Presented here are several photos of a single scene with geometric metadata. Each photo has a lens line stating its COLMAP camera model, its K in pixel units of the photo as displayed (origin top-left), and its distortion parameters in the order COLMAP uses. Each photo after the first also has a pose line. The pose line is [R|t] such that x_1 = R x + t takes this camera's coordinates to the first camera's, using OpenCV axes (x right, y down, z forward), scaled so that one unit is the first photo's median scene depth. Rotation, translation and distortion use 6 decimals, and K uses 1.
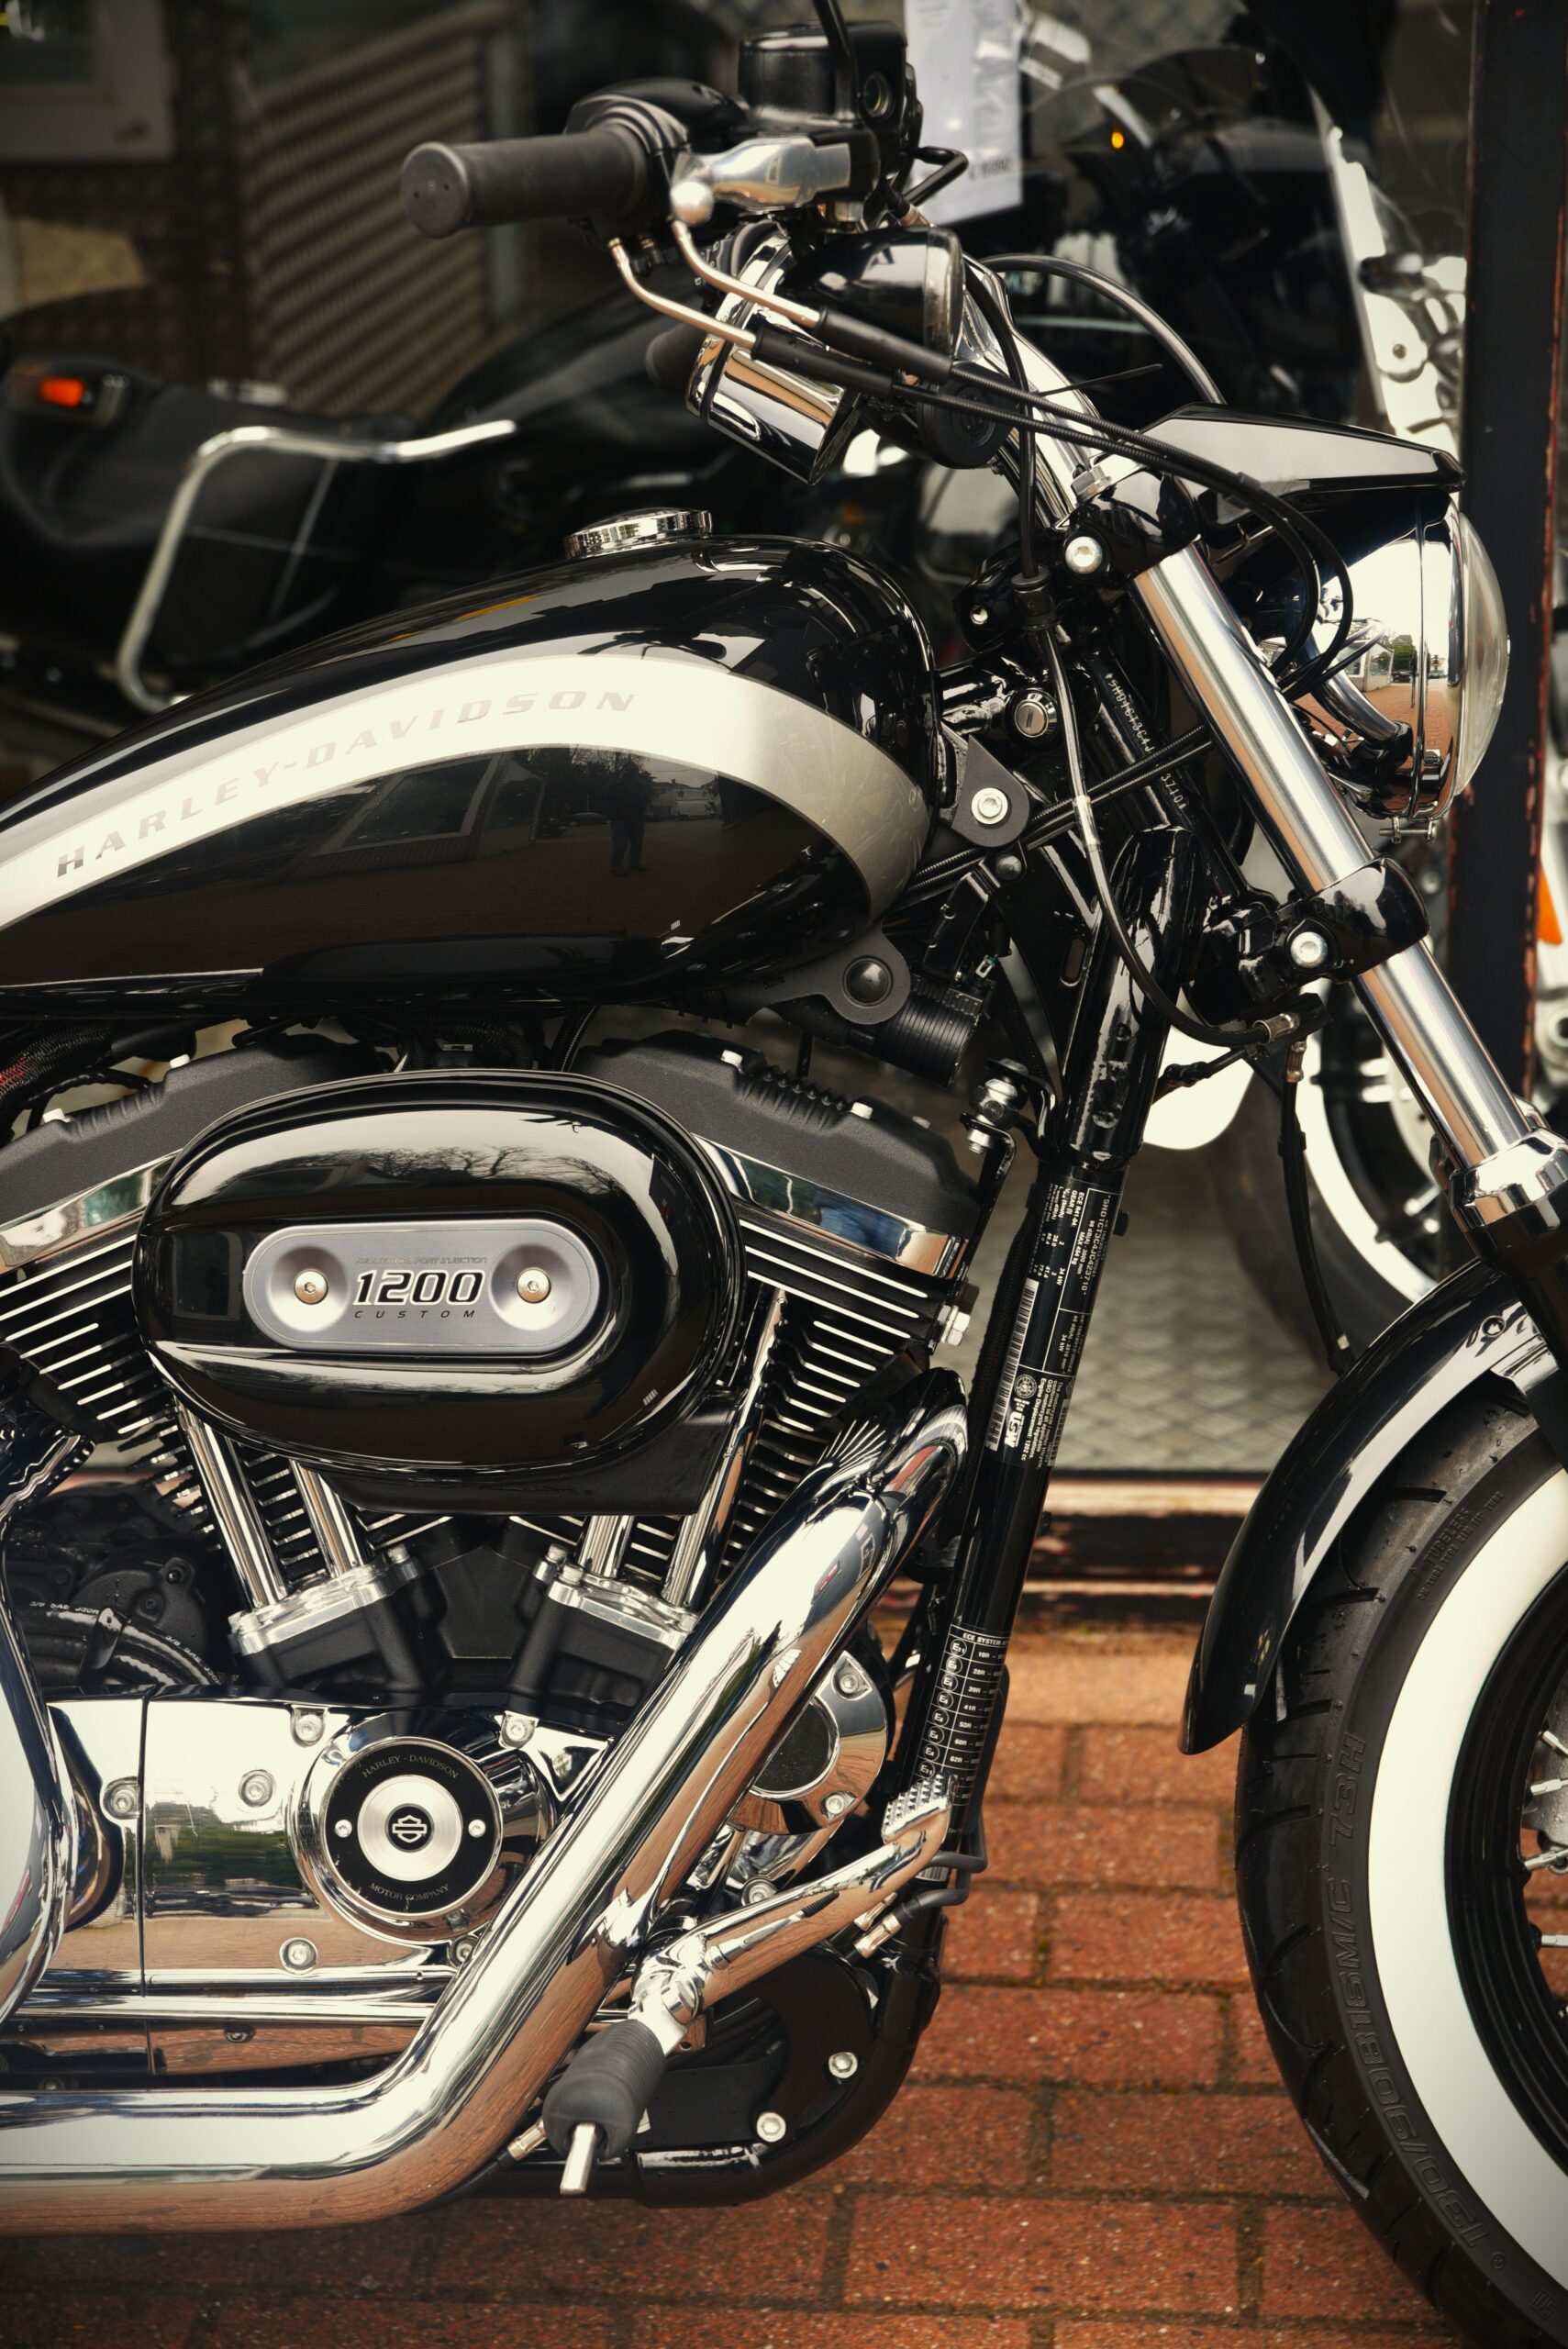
lens RADIAL K [[4353.5, 0, 784.0], [0, 4353.5, 1174.5], [0, 0, 1]] dist [0.165770, 0.202935]
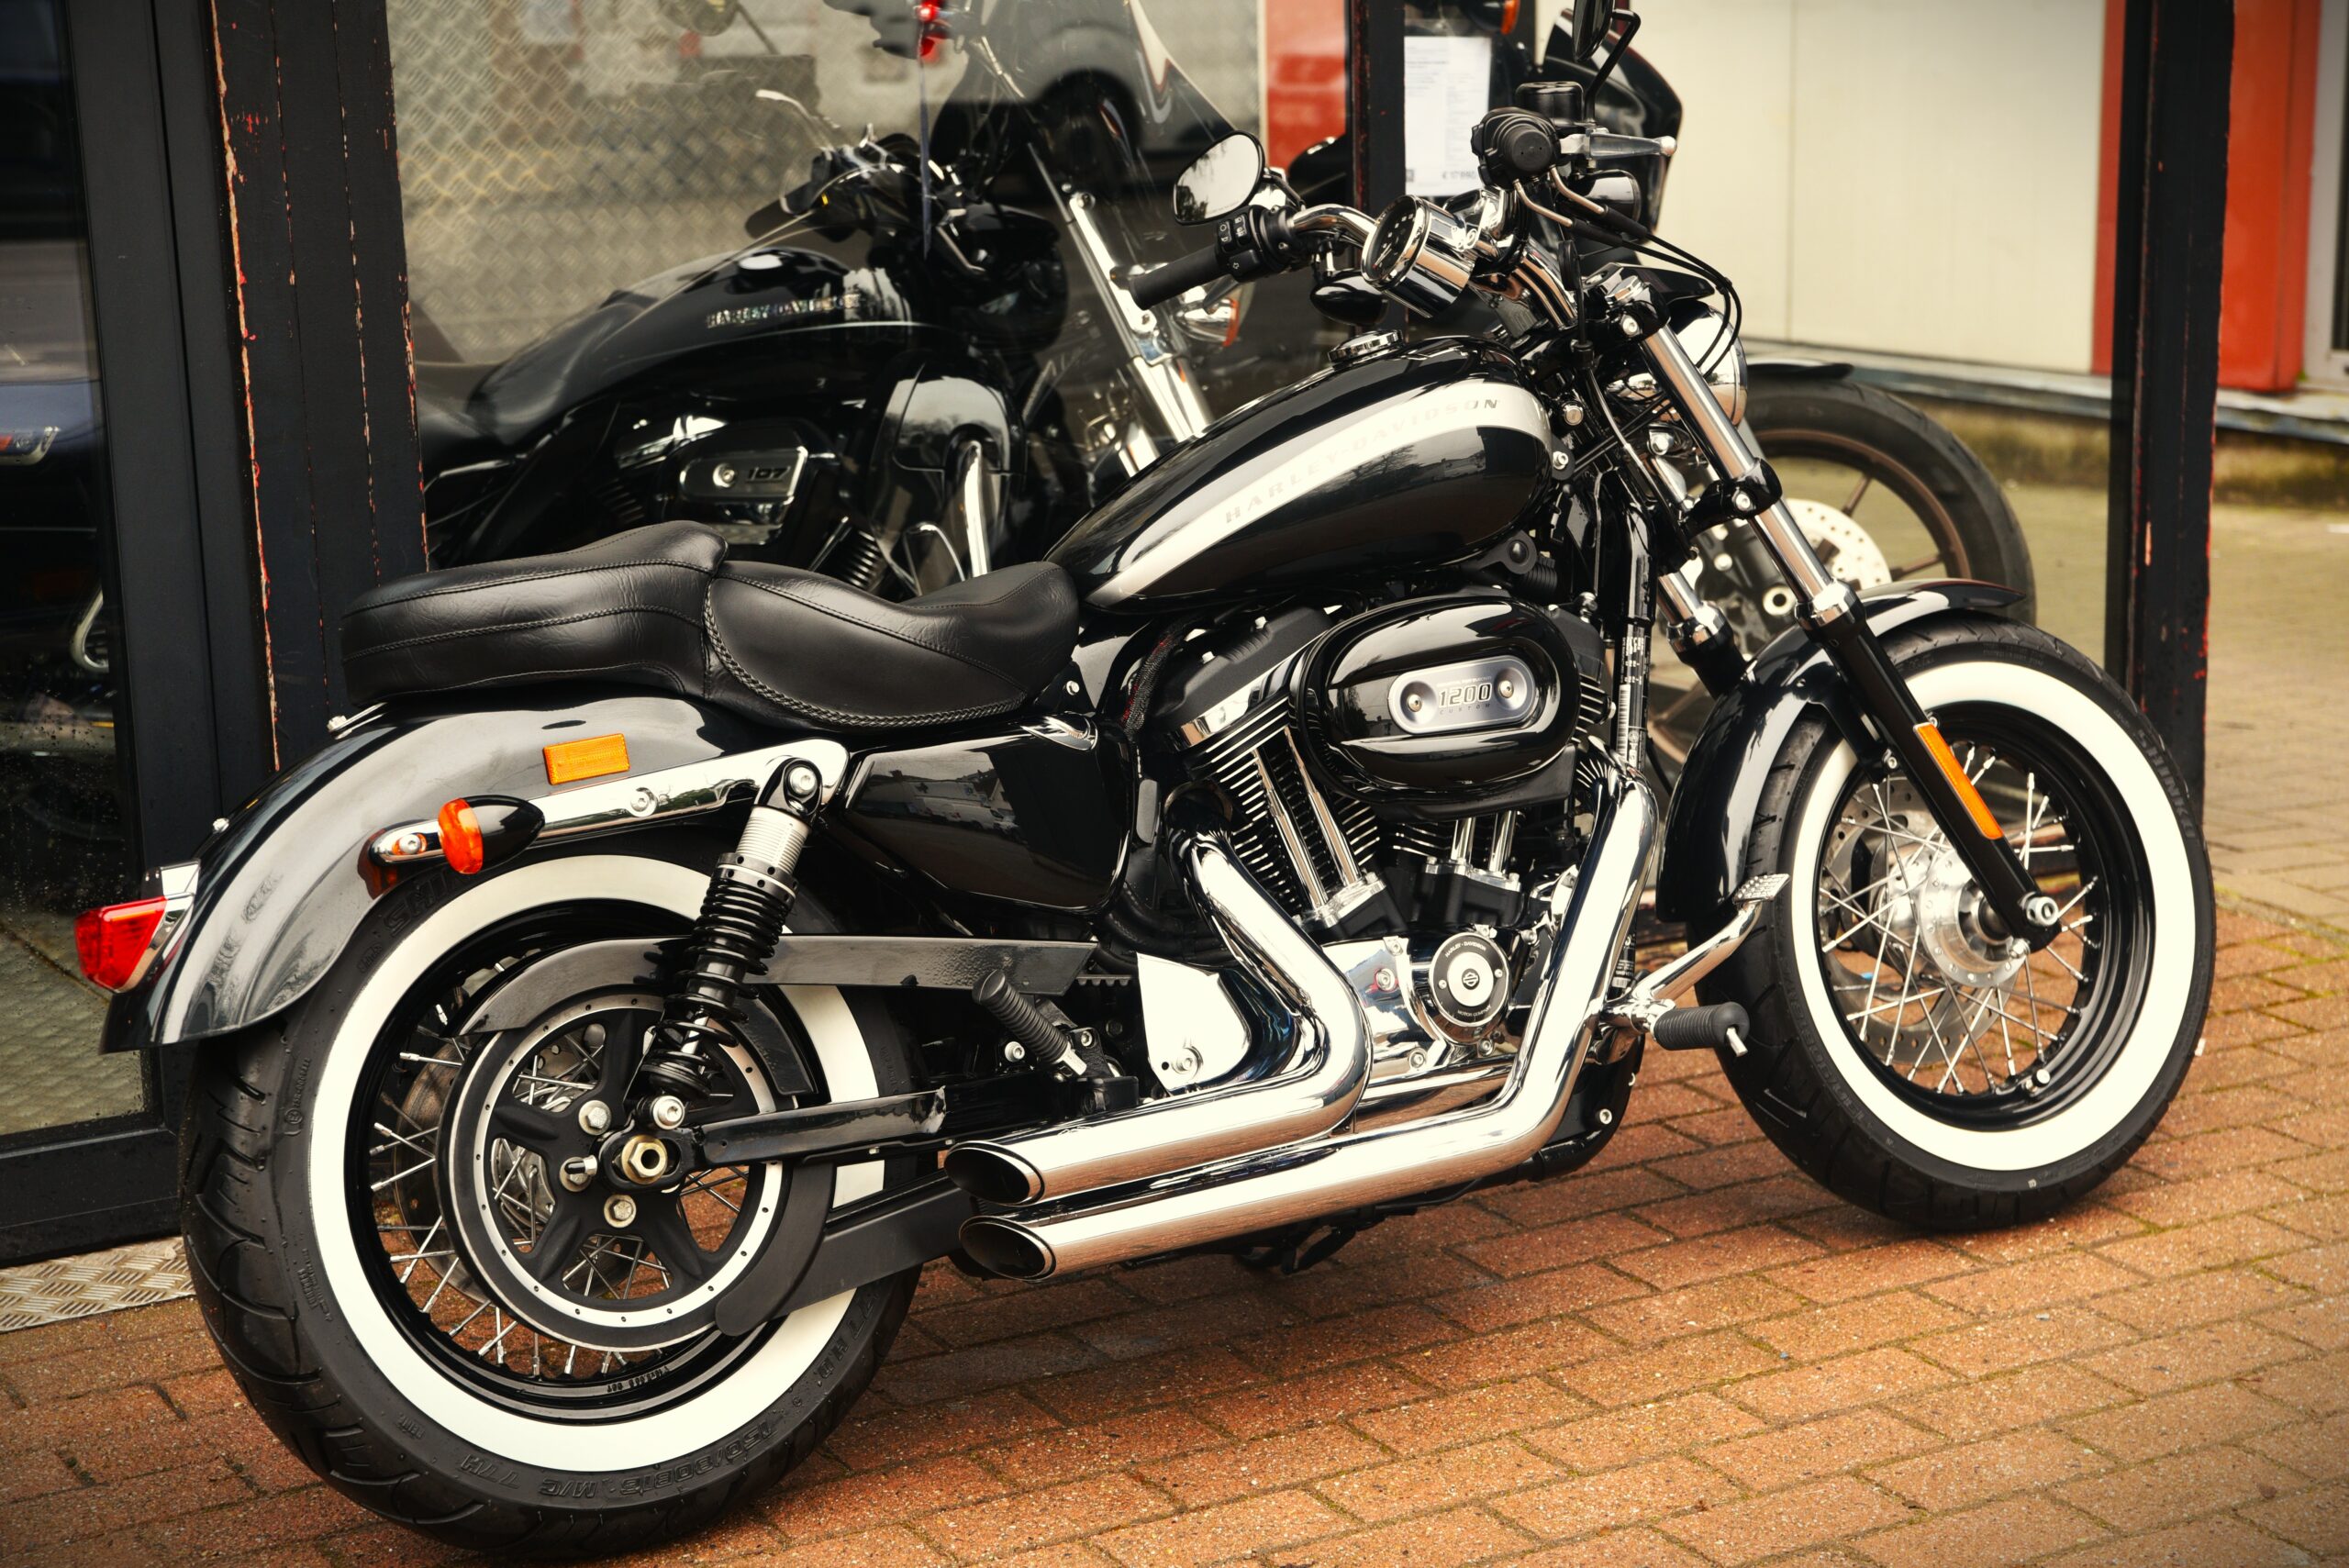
lens RADIAL K [[4179.2, 0, 1174.5], [0, 4179.2, 784.0], [0, 0, 1]] dist [0.122879, -0.001063]
pose [[0.813994, -0.113205, 0.569736, -1.227519], [0.187457, 0.979542, -0.073191, 0.172471], [-0.549795, 0.166378, 0.818562, -0.469872]]
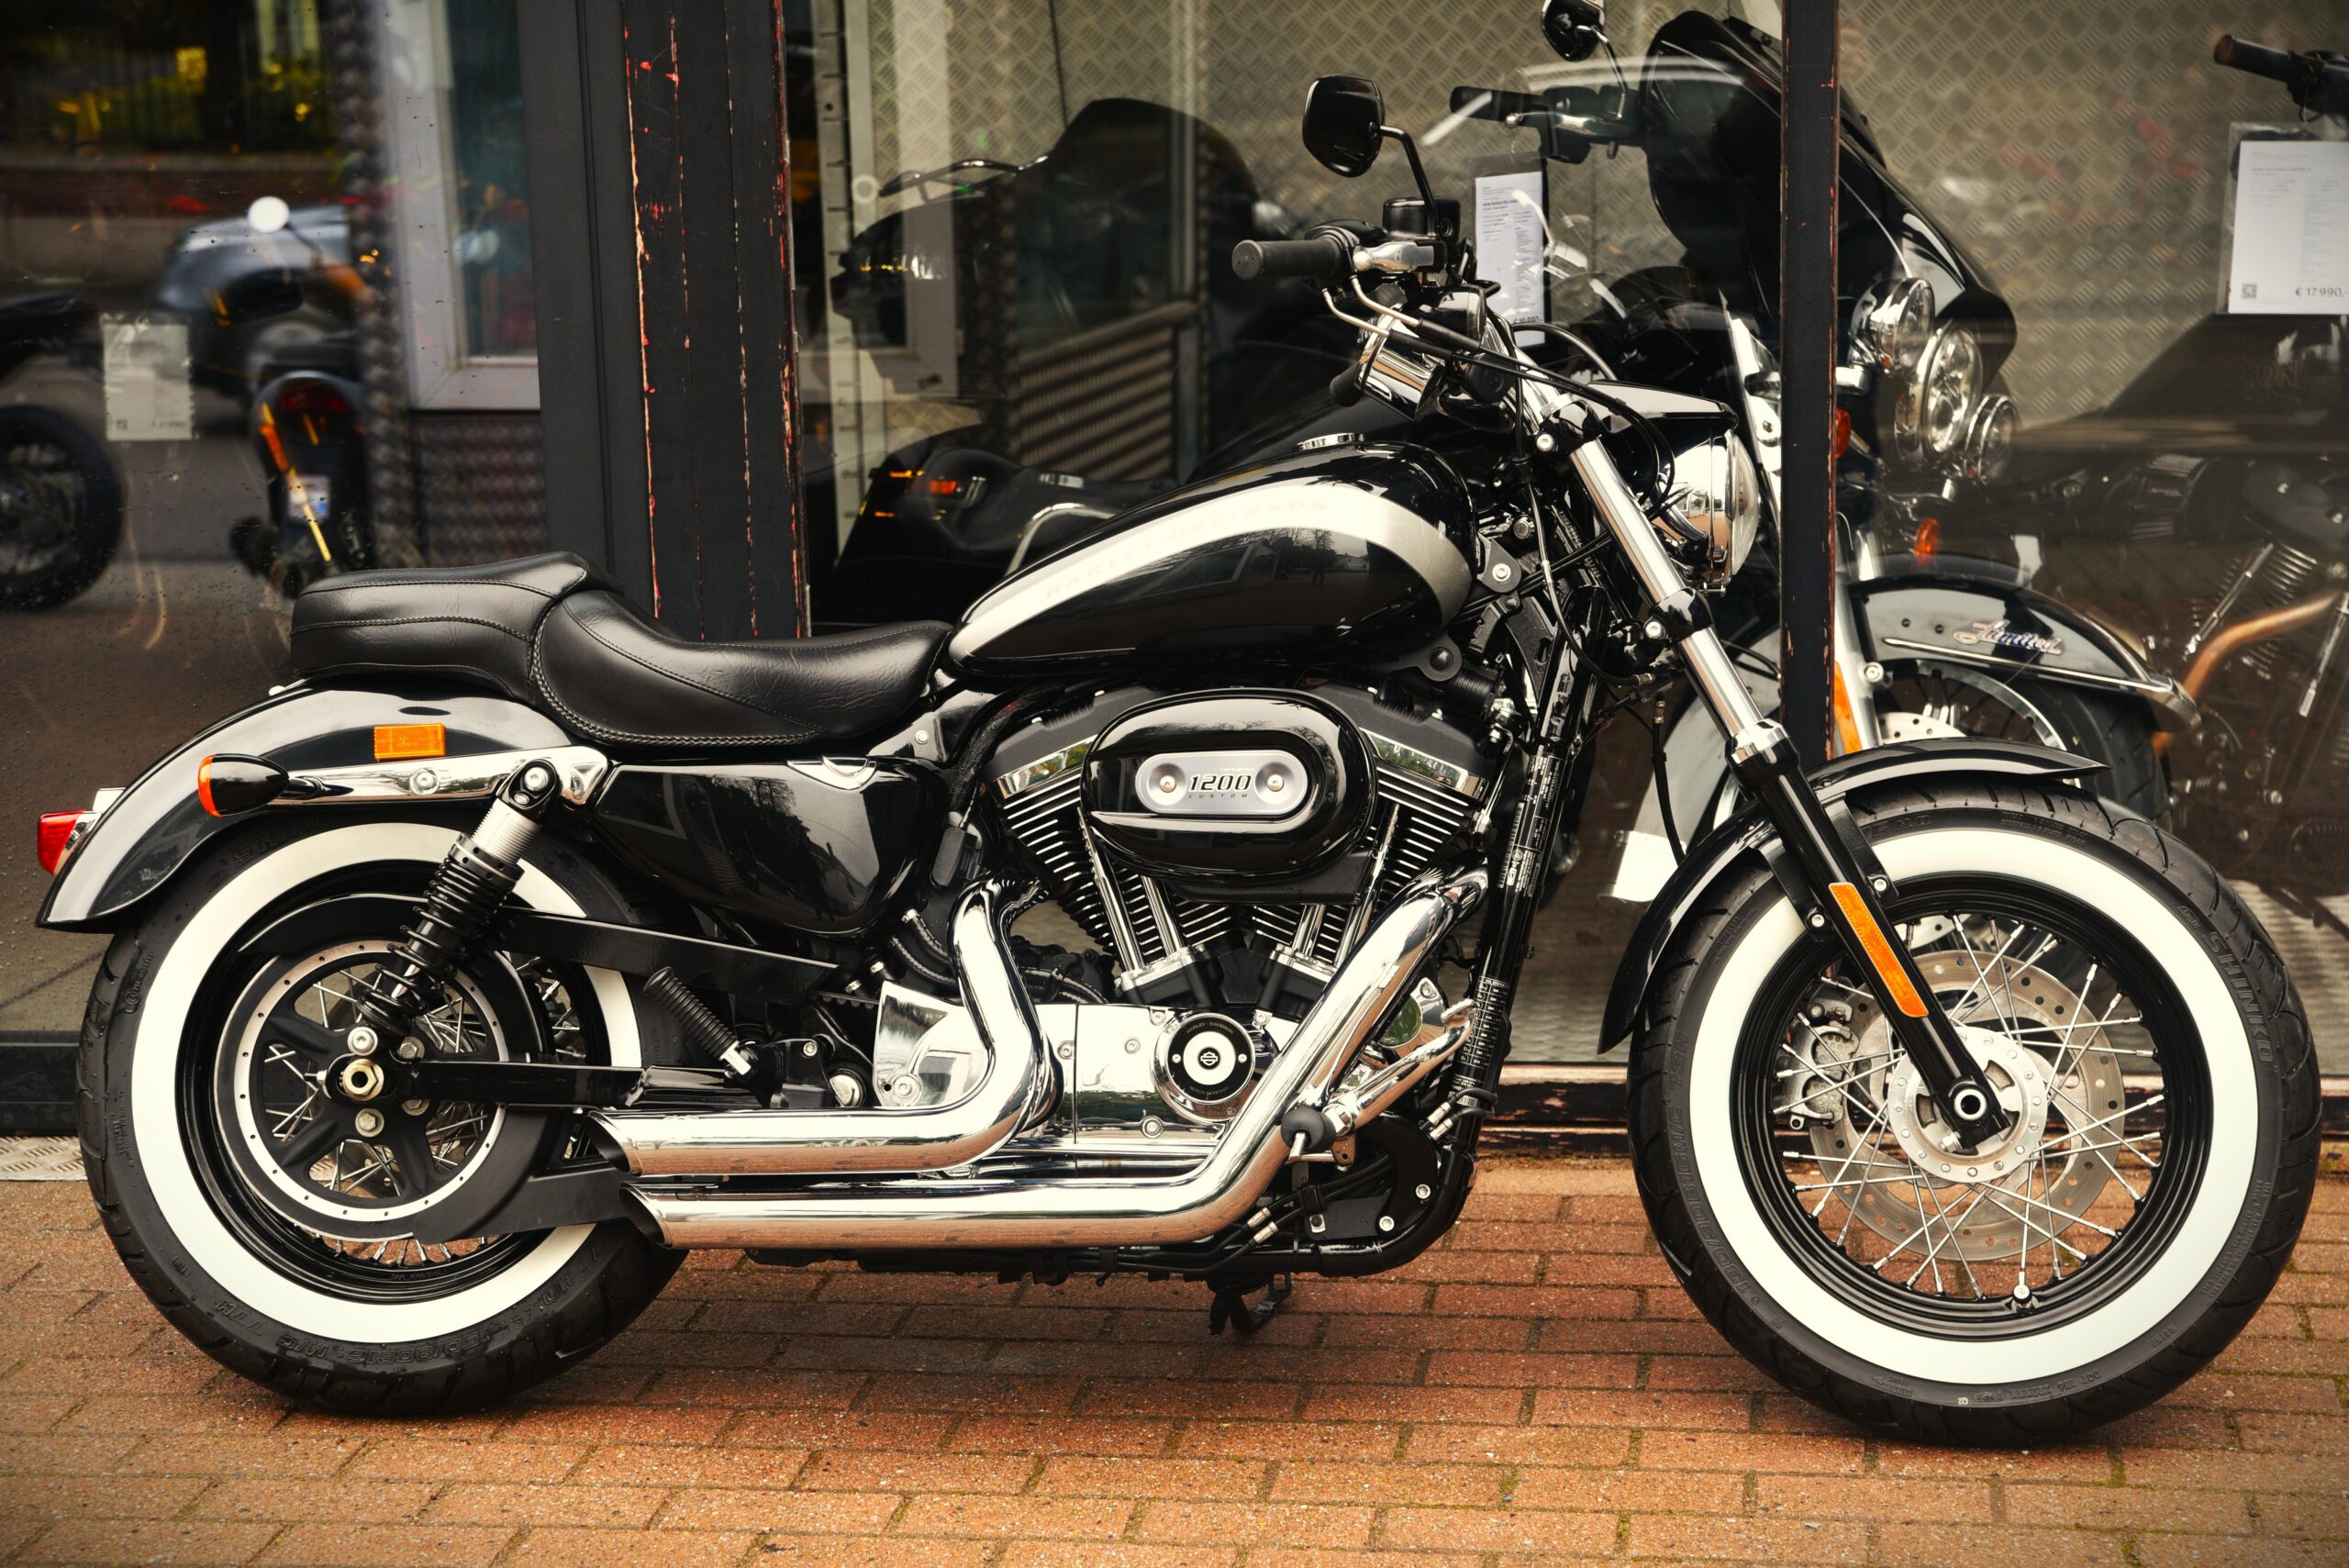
lens RADIAL K [[4228.0, 0, 1174.5], [0, 4228.0, 784.0], [0, 0, 1]] dist [0.193174, -0.169579]
pose [[0.998429, 0.010229, -0.055085, 0.004909], [-0.018914, 0.987010, -0.159541, 0.329873], [0.052738, 0.160332, 0.985653, -0.931903]]
